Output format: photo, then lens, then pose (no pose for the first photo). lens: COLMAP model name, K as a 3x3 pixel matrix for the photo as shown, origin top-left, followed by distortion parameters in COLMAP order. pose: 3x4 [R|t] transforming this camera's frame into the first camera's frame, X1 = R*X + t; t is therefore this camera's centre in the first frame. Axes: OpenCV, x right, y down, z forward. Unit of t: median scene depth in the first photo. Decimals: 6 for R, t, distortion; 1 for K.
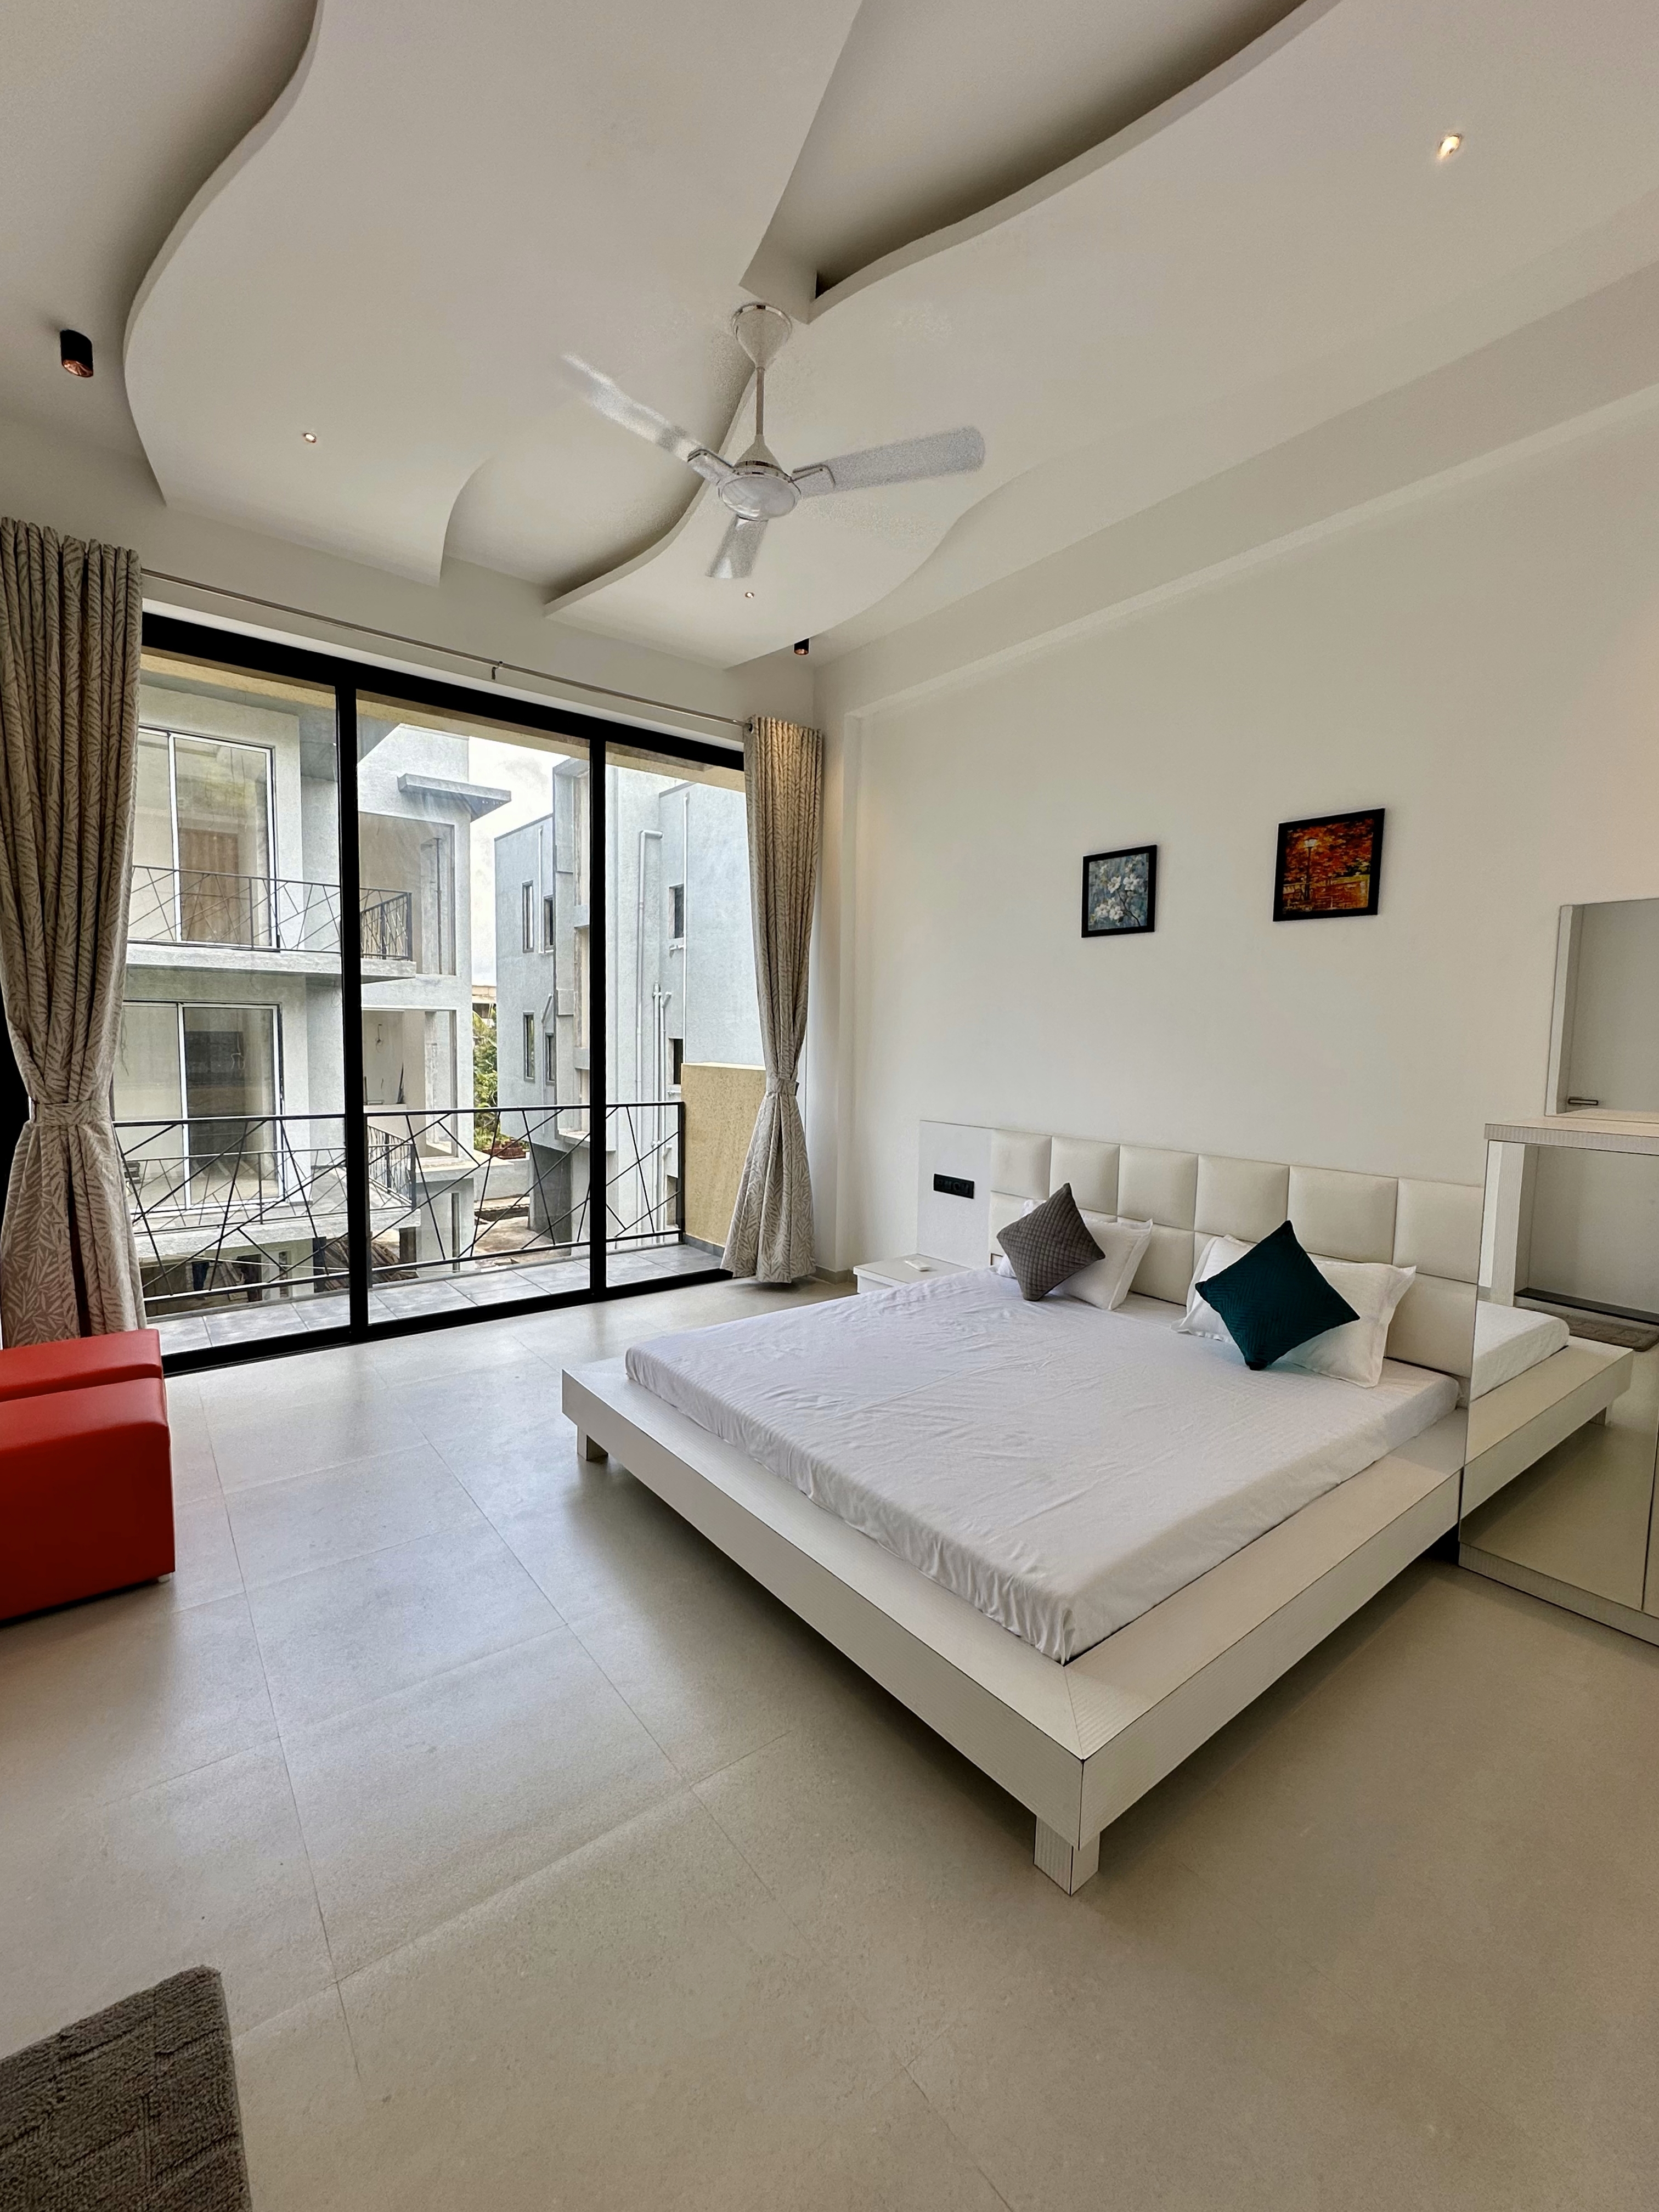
lens RADIAL K [[945.2, 0, 828.2], [0, 945.2, 1100.7], [0, 0, 1]] dist [-0.000719, 0.000025]
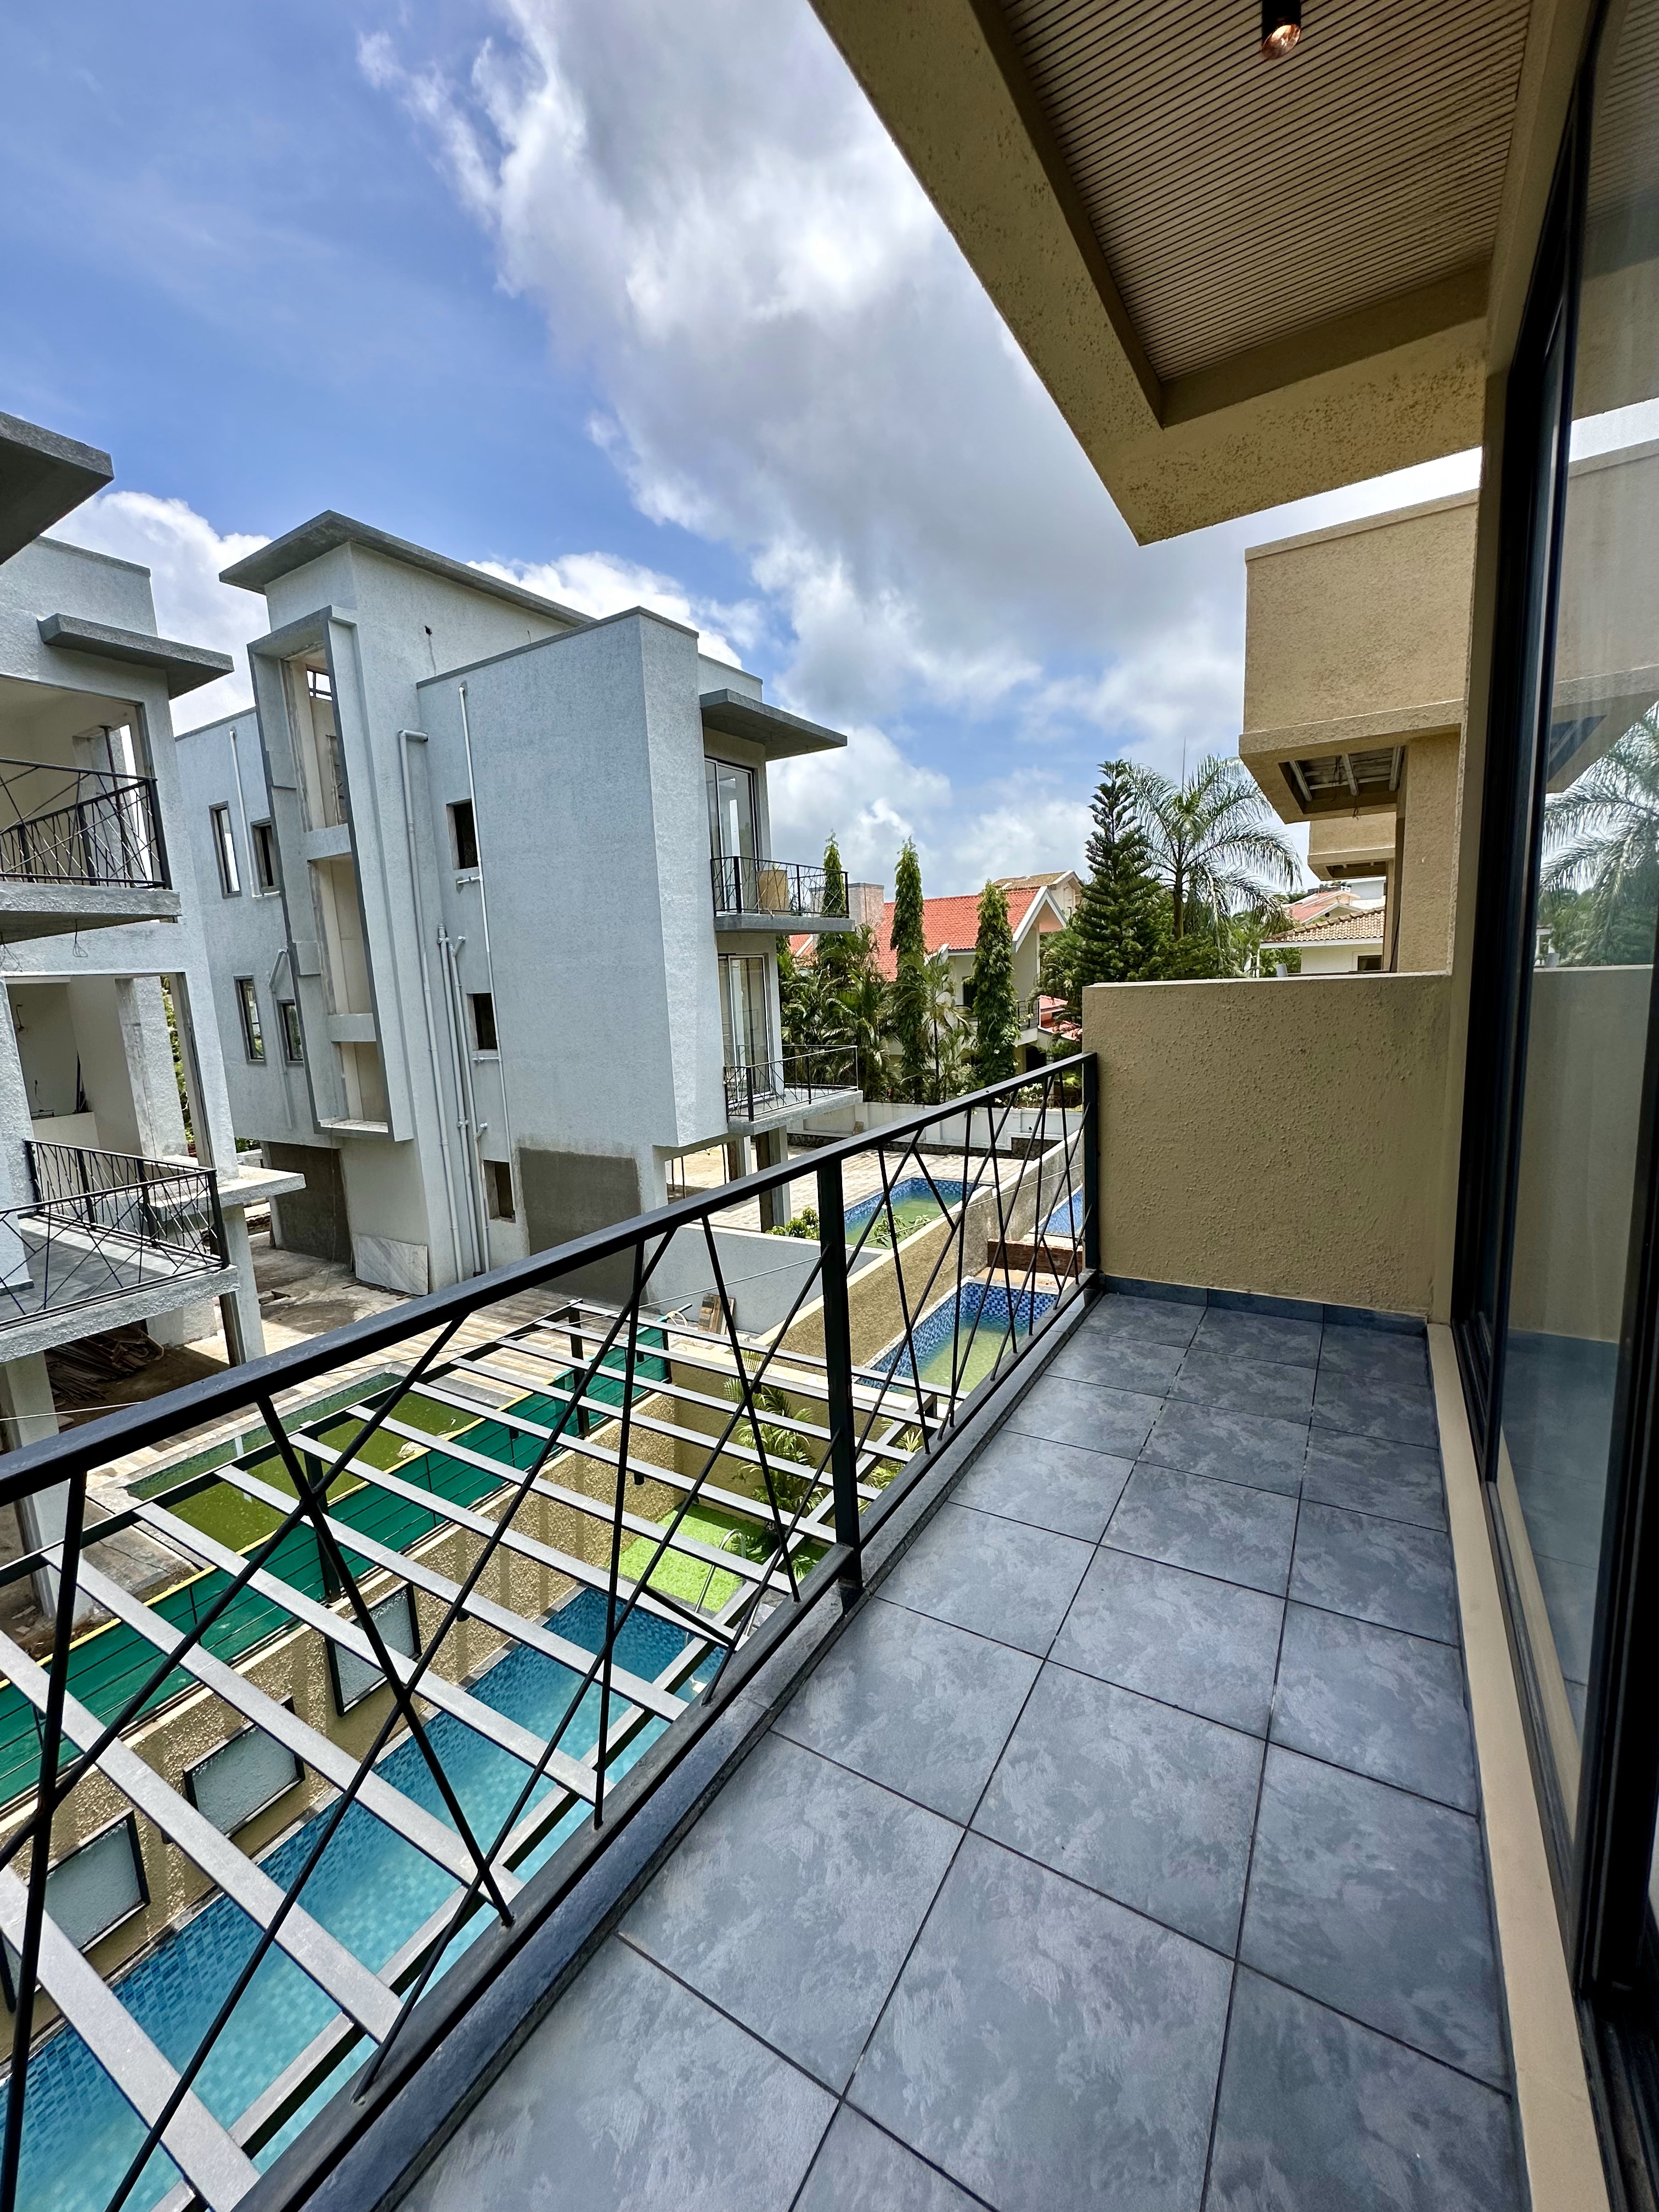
lens RADIAL K [[889.1, 0, 831.9], [0, 889.1, 1103.0], [0, 0, 1]] dist [-0.003873, 0.000309]
pose [[0.930433, -0.115238, 0.347872, -0.154498], [0.090984, 0.992190, 0.085327, -0.009505], [-0.354988, -0.047740, 0.933651, 0.169024]]
